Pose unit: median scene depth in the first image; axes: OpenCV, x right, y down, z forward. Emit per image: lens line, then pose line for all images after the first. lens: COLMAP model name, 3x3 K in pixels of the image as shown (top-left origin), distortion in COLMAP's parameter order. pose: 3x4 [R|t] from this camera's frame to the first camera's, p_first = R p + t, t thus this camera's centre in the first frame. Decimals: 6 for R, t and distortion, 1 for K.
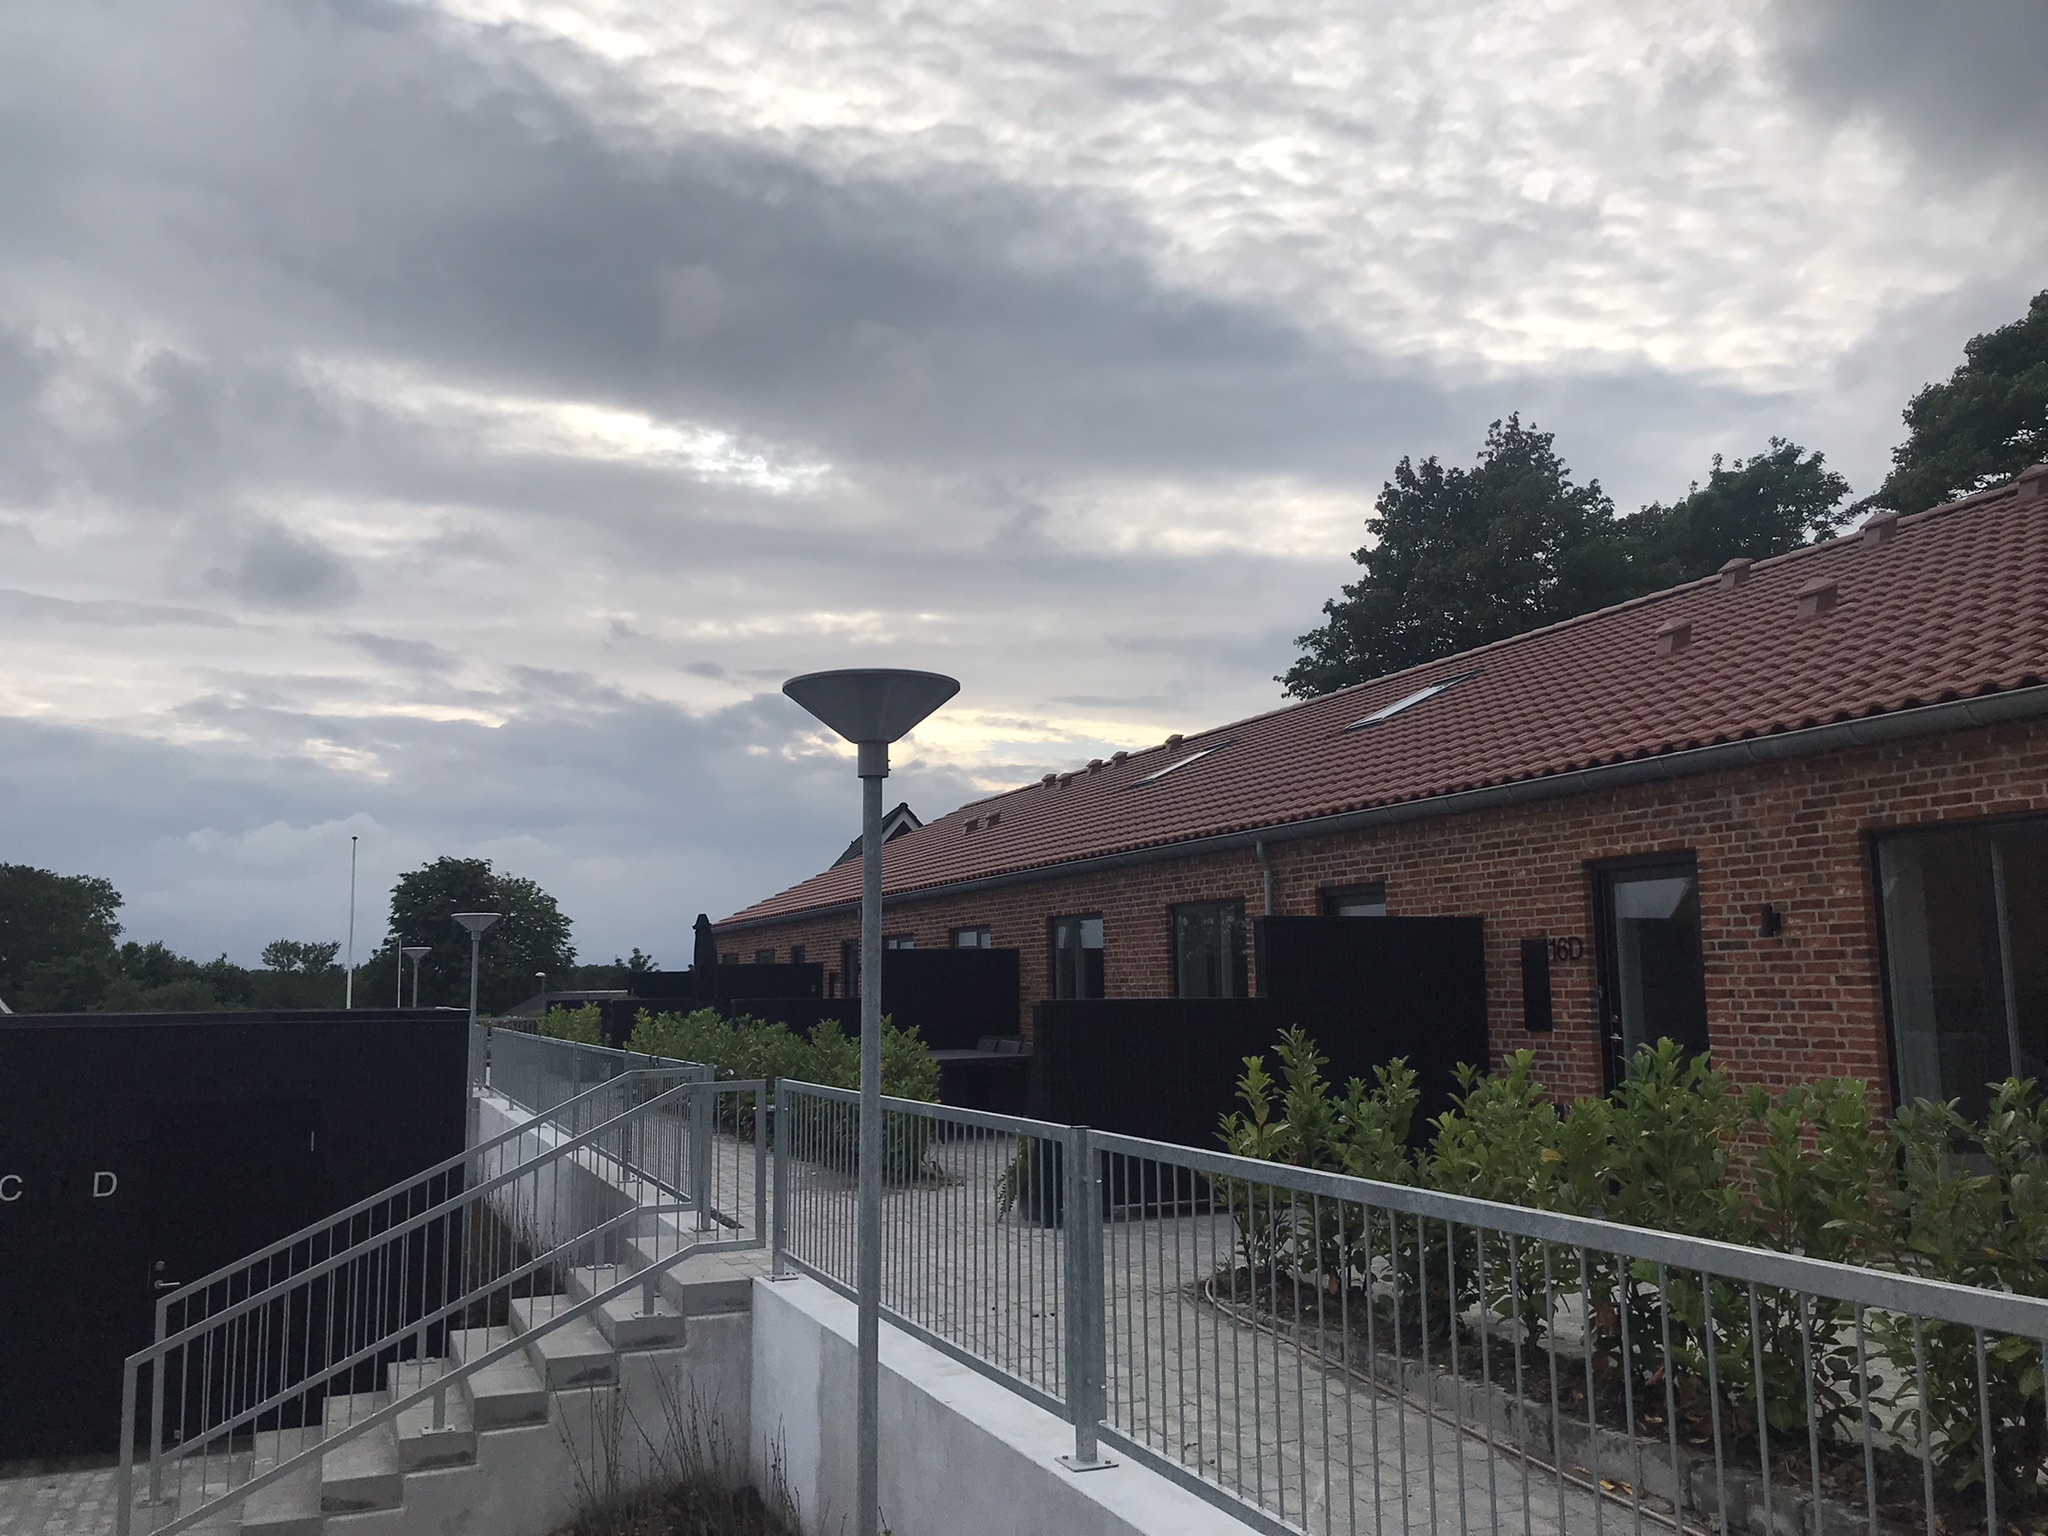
lens RADIAL K [[1673.0, 0, 1015.2], [0, 1673.0, 770.3], [0, 0, 1]] dist [0.015916, 0.005642]
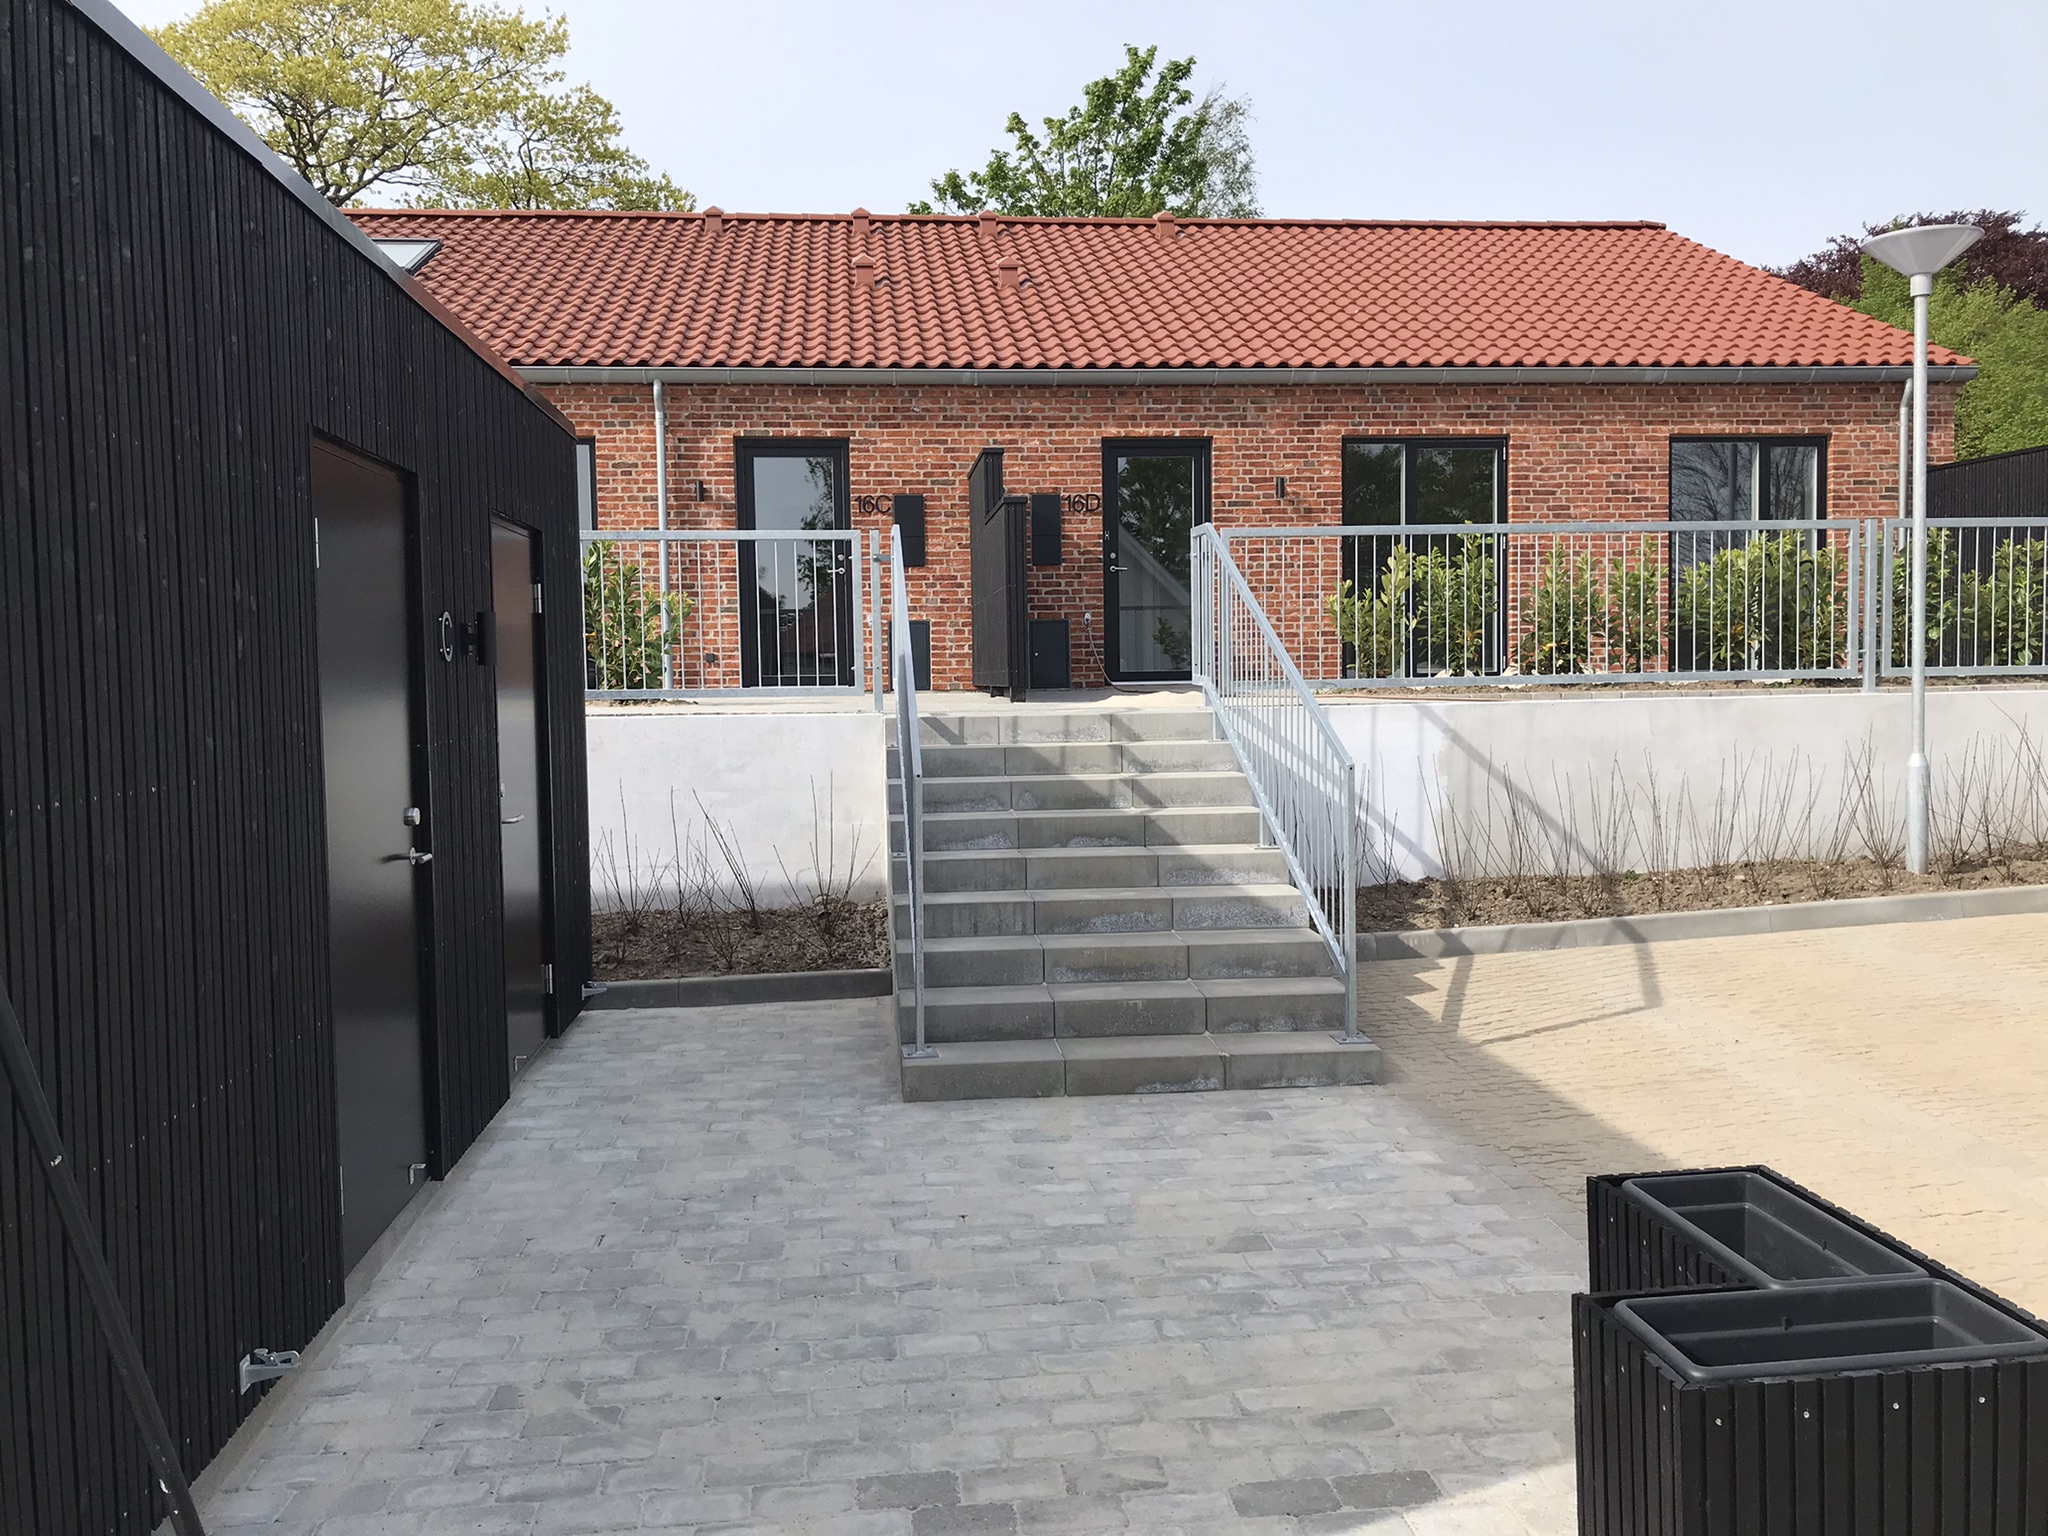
lens RADIAL K [[1656.7, 0, 1024.0], [0, 1656.7, 768.0], [0, 0, 1]] dist [0.130544, -0.395250]
pose [[0.284485, -0.045944, 0.957579, -1.013026], [-0.112295, 0.990378, 0.080879, 0.224860], [-0.952081, -0.130540, 0.276589, 0.685065]]
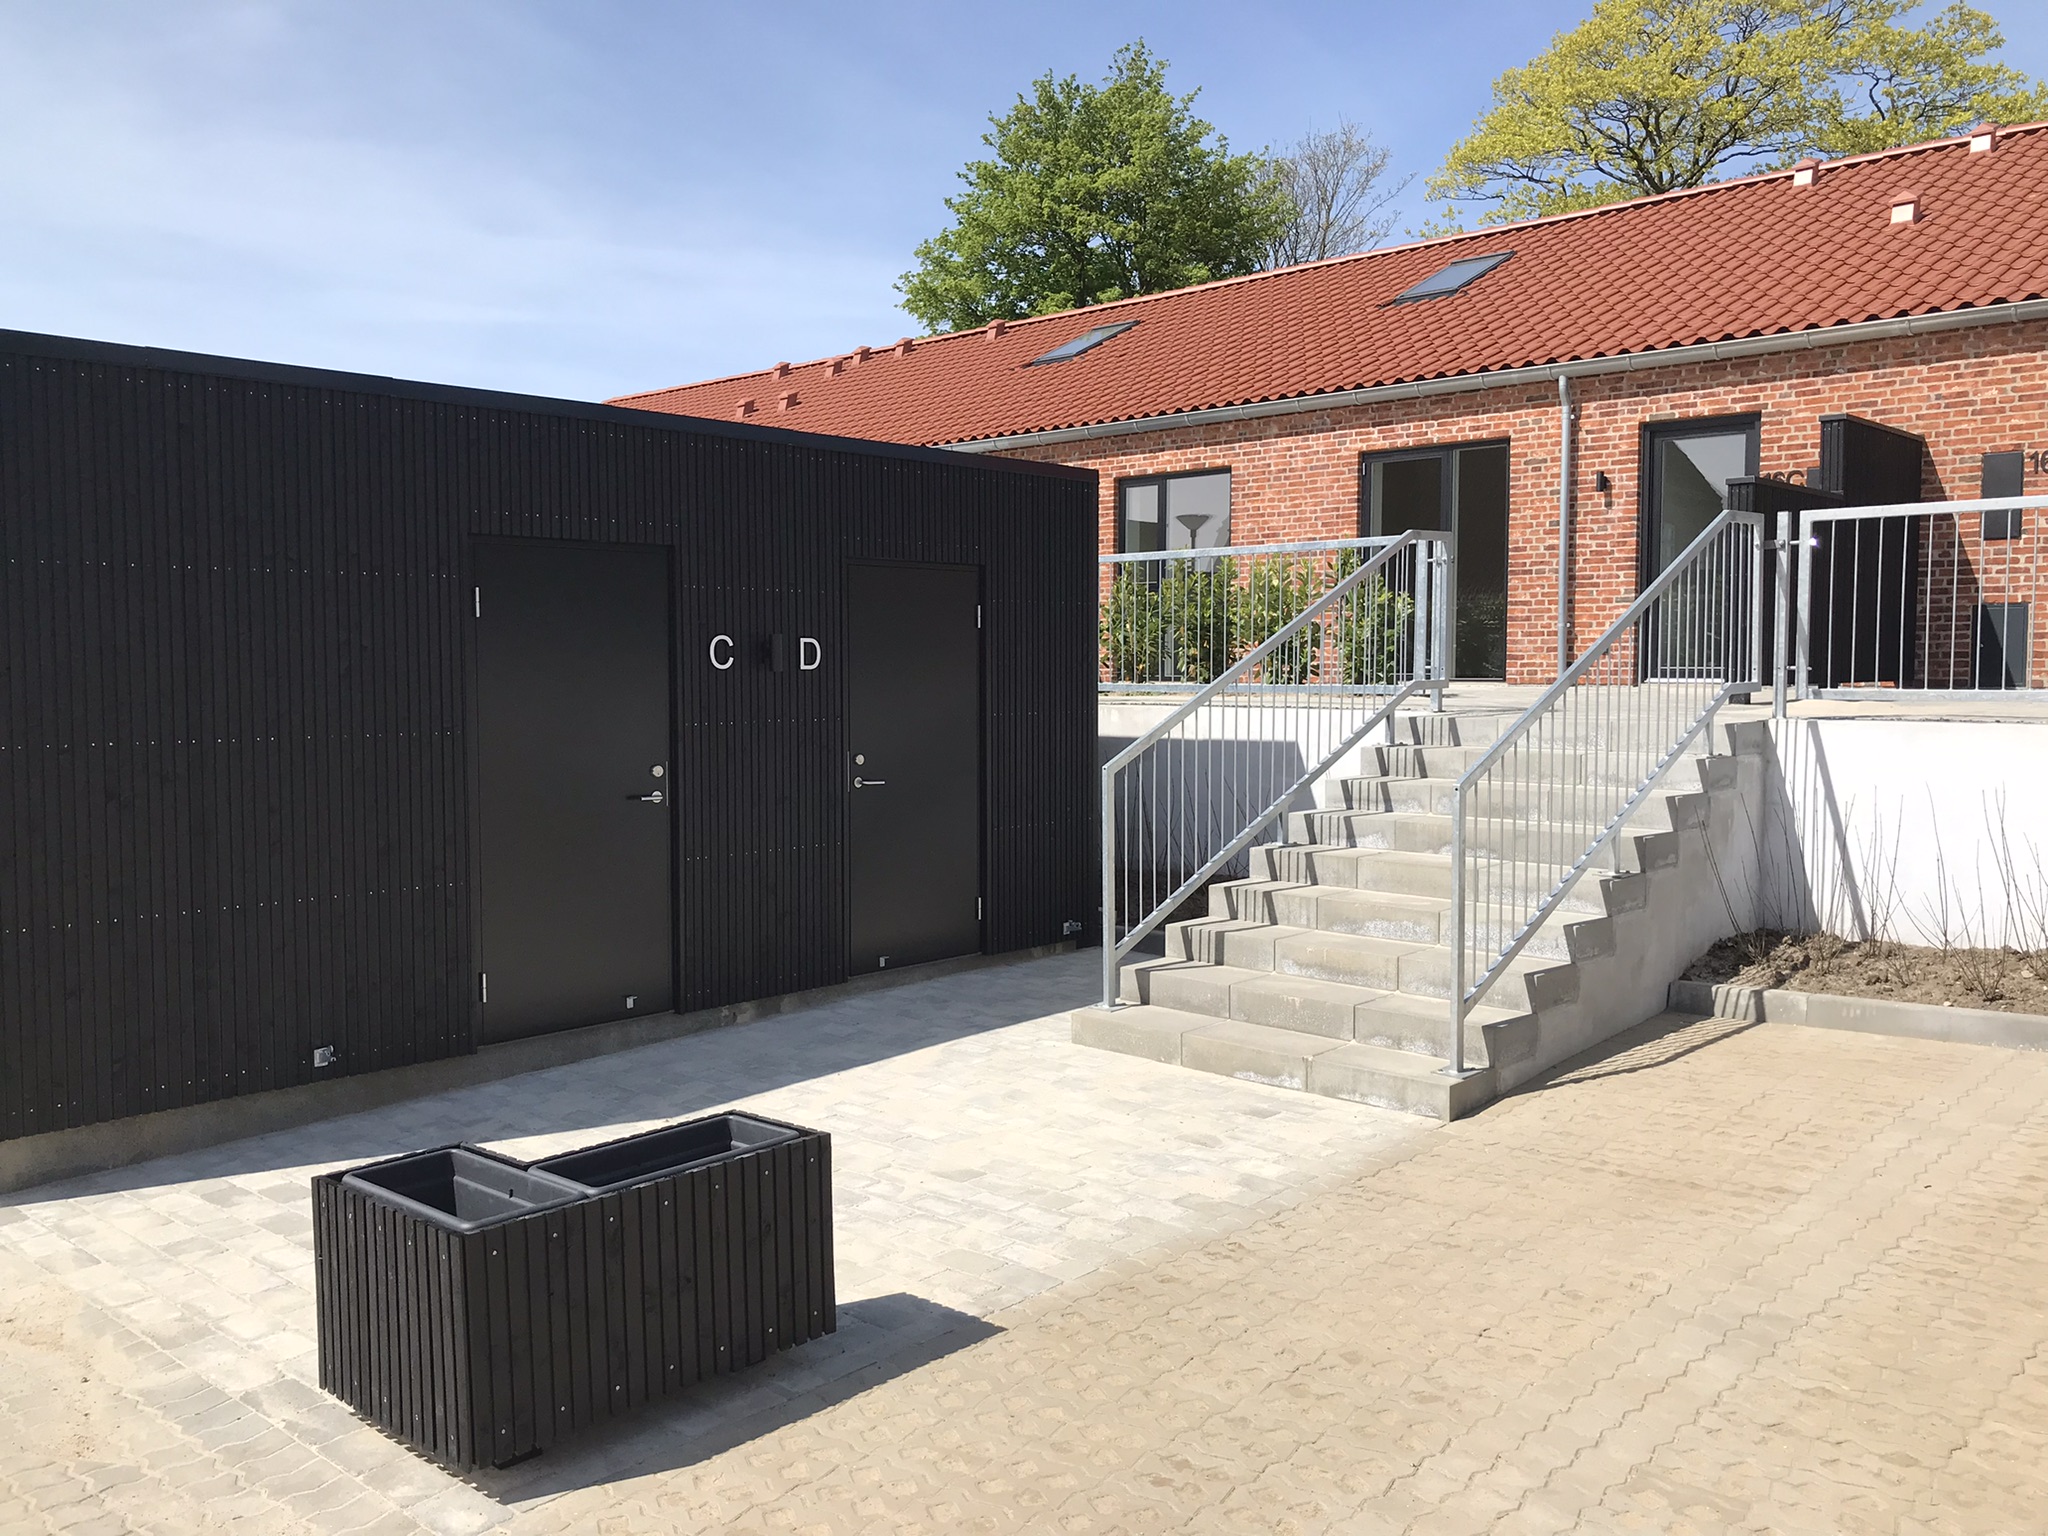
lens RADIAL K [[1664.0, 0, 1024.0], [0, 1664.0, 768.0], [0, 0, 1]] dist [0.027962, -0.000380]
pose [[0.906615, -0.017979, 0.421576, -0.779322], [-0.062504, 0.982348, 0.176311, 0.159828], [-0.417305, -0.186196, 0.889487, 0.285679]]
